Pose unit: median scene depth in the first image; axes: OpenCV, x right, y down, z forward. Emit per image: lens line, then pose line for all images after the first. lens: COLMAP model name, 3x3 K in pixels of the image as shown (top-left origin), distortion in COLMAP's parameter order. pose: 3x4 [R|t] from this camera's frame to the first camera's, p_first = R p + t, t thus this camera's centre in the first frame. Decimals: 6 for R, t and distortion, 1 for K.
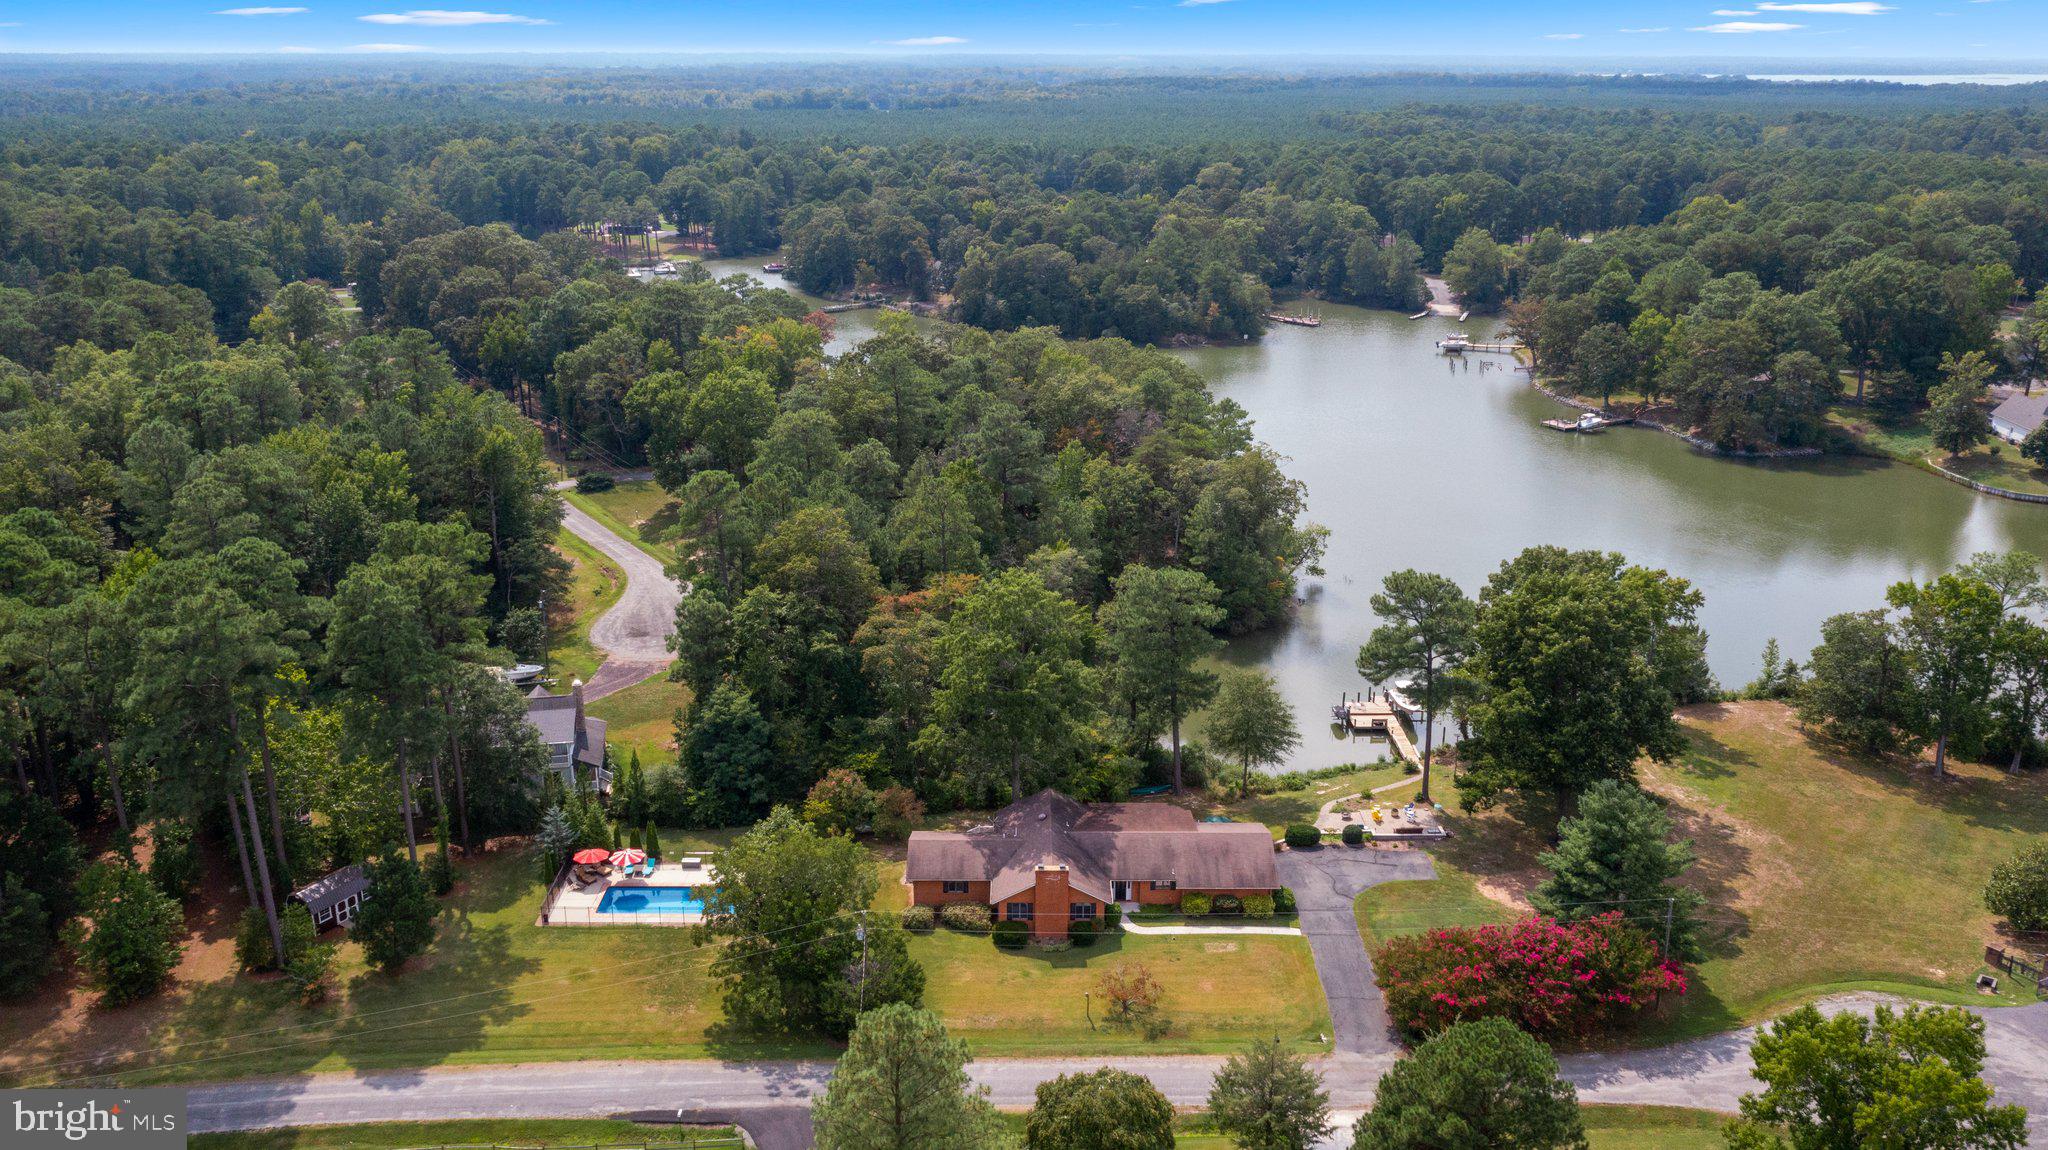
lens RADIAL K [[1563.5, 0, 1024.0], [0, 1563.5, 575.0], [0, 0, 1]] dist [-0.015242, 0.010147]
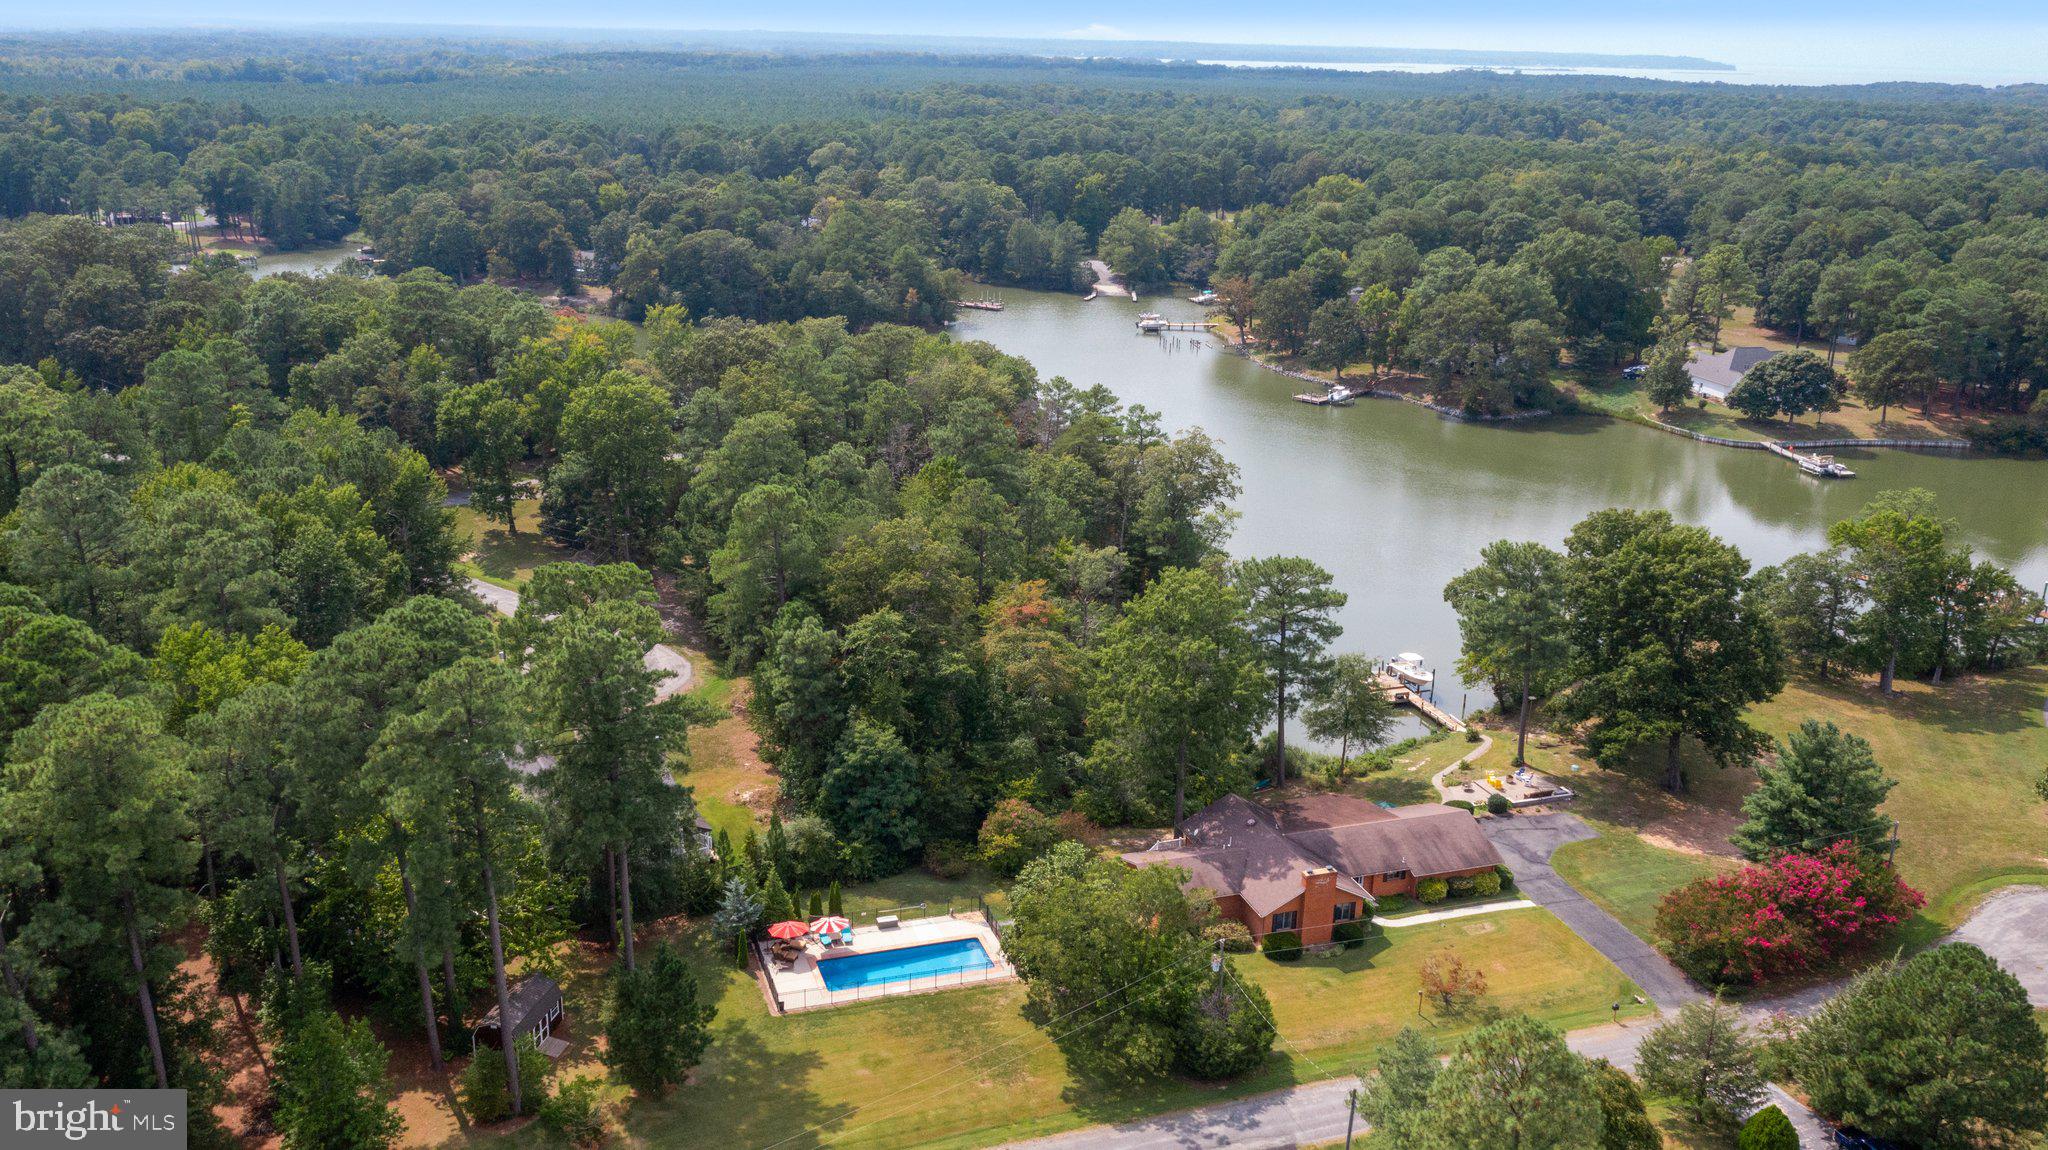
lens RADIAL K [[1628.4, 0, 1024.0], [0, 1628.4, 575.0], [0, 0, 1]] dist [-0.015298, 0.002974]
pose [[0.951555, -0.075779, 0.297995, -0.147232], [0.075397, 0.997072, 0.012797, -0.007362], [-0.298092, 0.010291, 0.954482, 0.030727]]
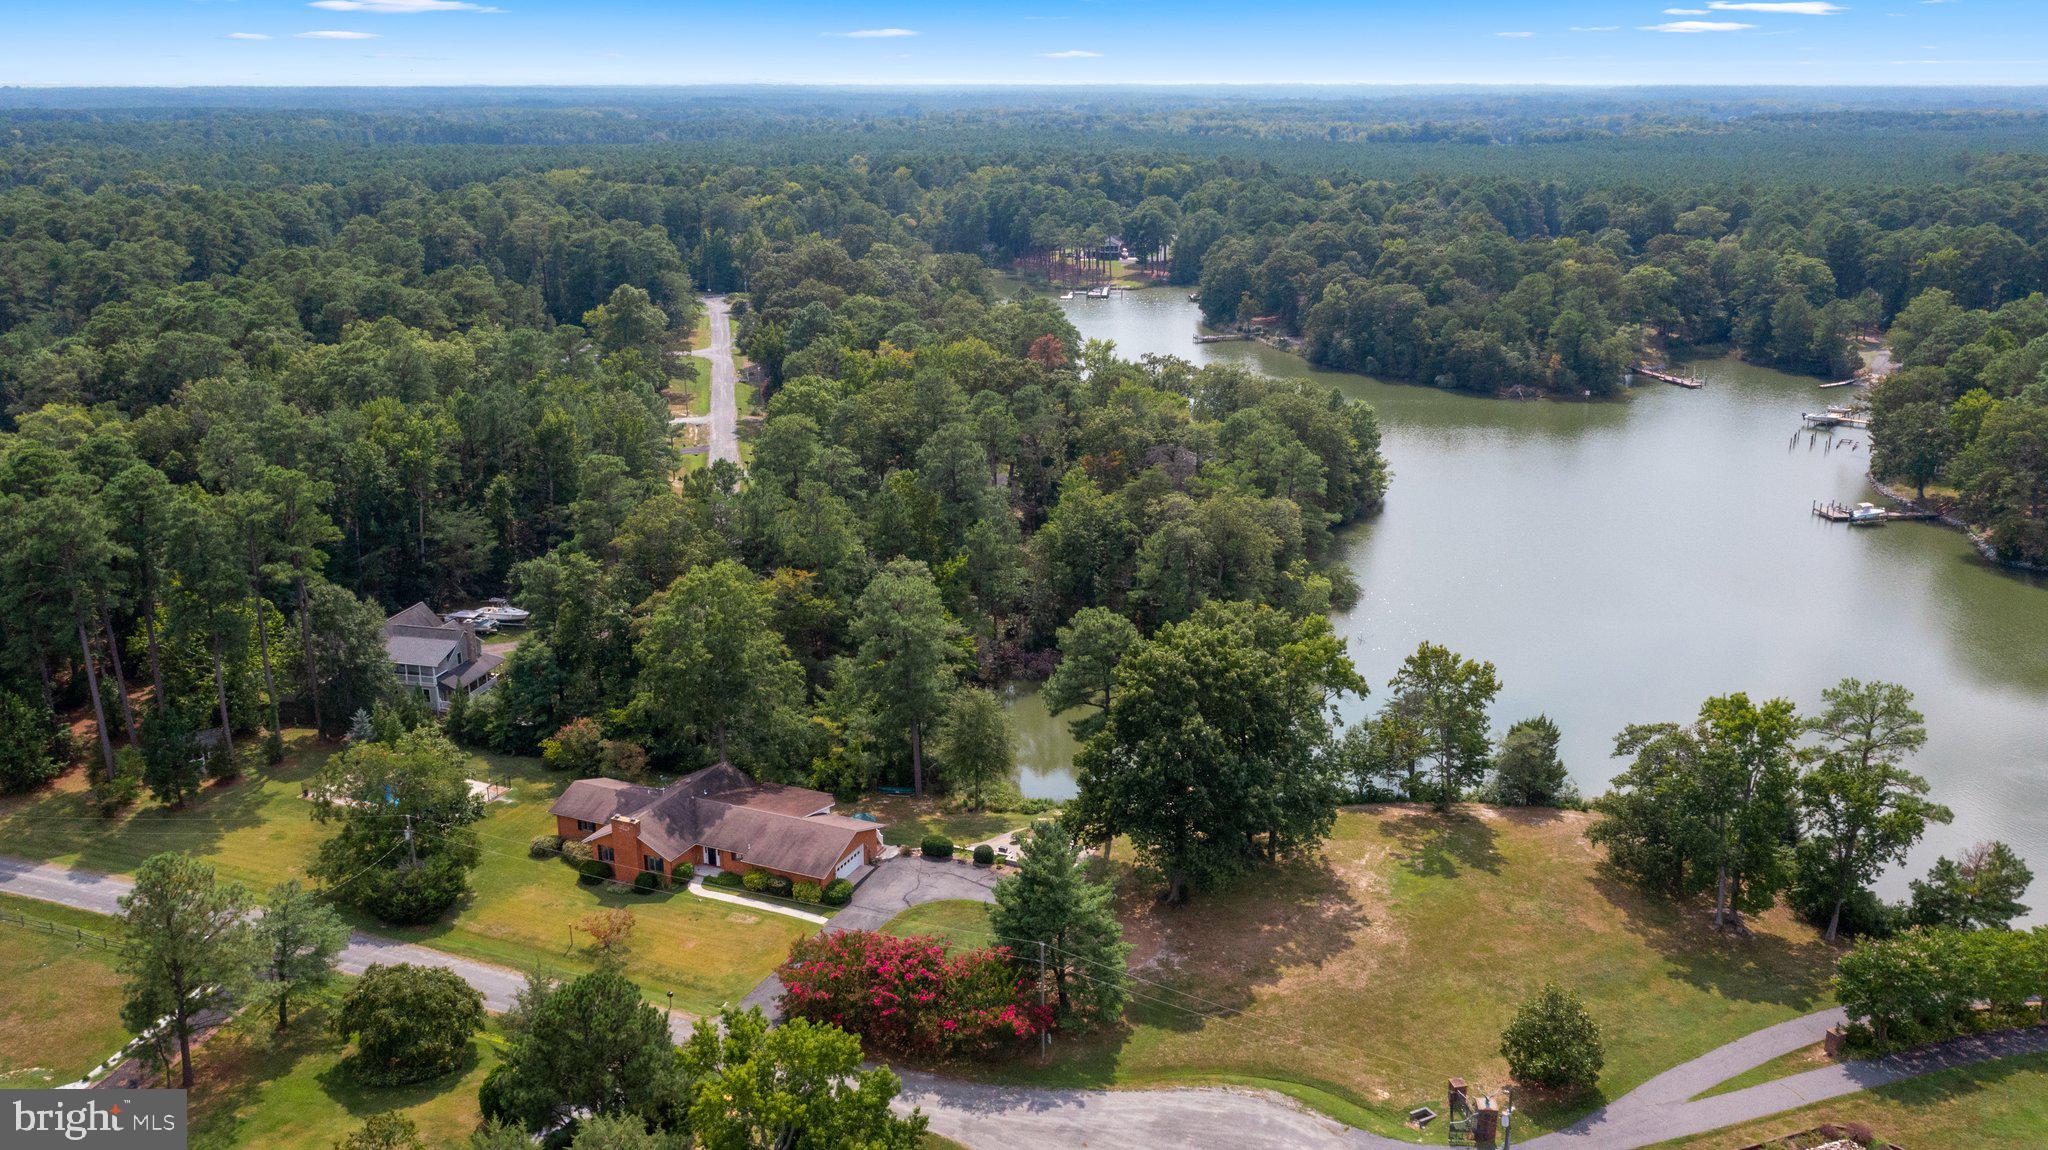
lens RADIAL K [[1563.5, 0, 1024.0], [0, 1563.5, 575.0], [0, 0, 1]] dist [-0.015242, 0.010147]
pose [[0.920722, 0.113591, -0.373320, 0.228283], [-0.120526, 0.992699, 0.004797, -0.009619], [0.371139, 0.040578, 0.927690, 0.016884]]
